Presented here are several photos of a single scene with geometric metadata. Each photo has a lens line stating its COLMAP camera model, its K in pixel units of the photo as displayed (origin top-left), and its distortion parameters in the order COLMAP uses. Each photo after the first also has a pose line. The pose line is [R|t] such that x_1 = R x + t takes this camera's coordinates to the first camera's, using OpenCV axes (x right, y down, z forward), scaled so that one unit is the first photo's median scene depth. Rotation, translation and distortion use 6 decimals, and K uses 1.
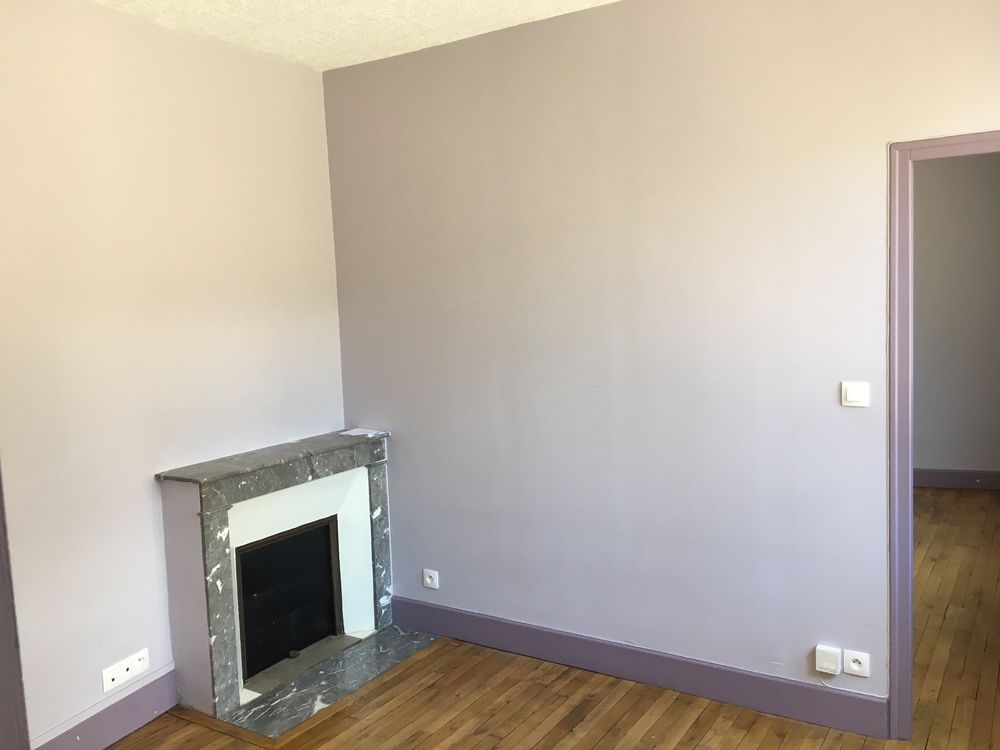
lens RADIAL K [[844.6, 0, 500.7], [0, 844.6, 374.5], [0, 0, 1]] dist [0.061673, -0.026207]
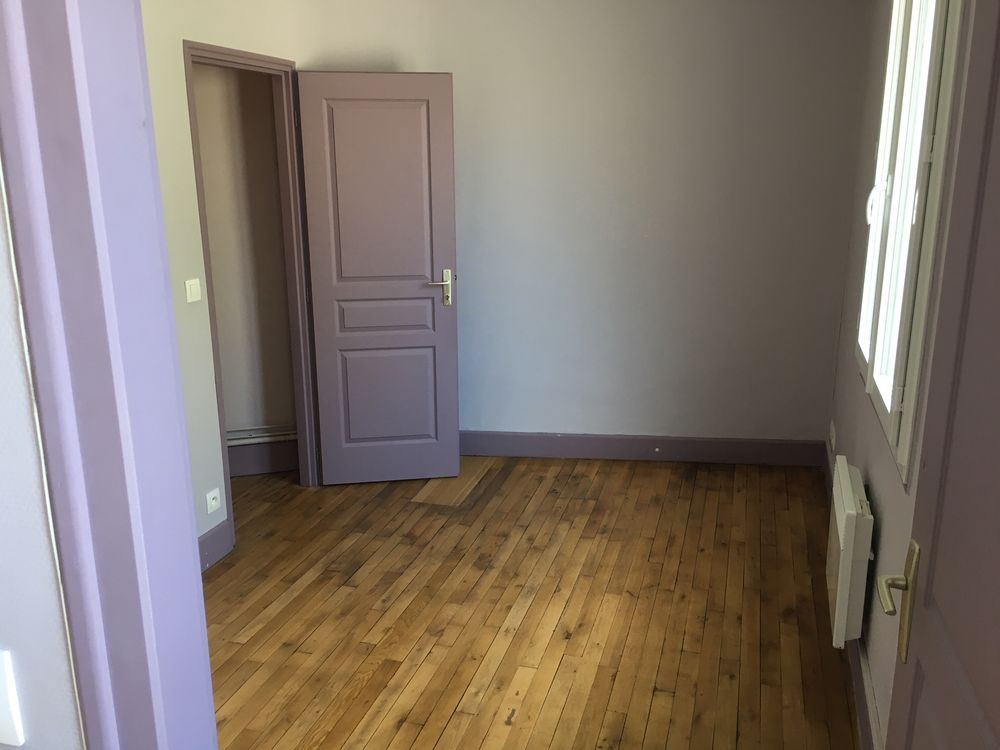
lens RADIAL K [[844.6, 0, 499.9], [0, 844.6, 374.5], [0, 0, 1]] dist [0.061673, -0.026207]
pose [[0.960594, -0.030864, 0.276238, 0.280446], [-0.007153, 0.990742, 0.135567, -0.042394], [-0.277865, -0.132201, 0.951480, 0.439755]]
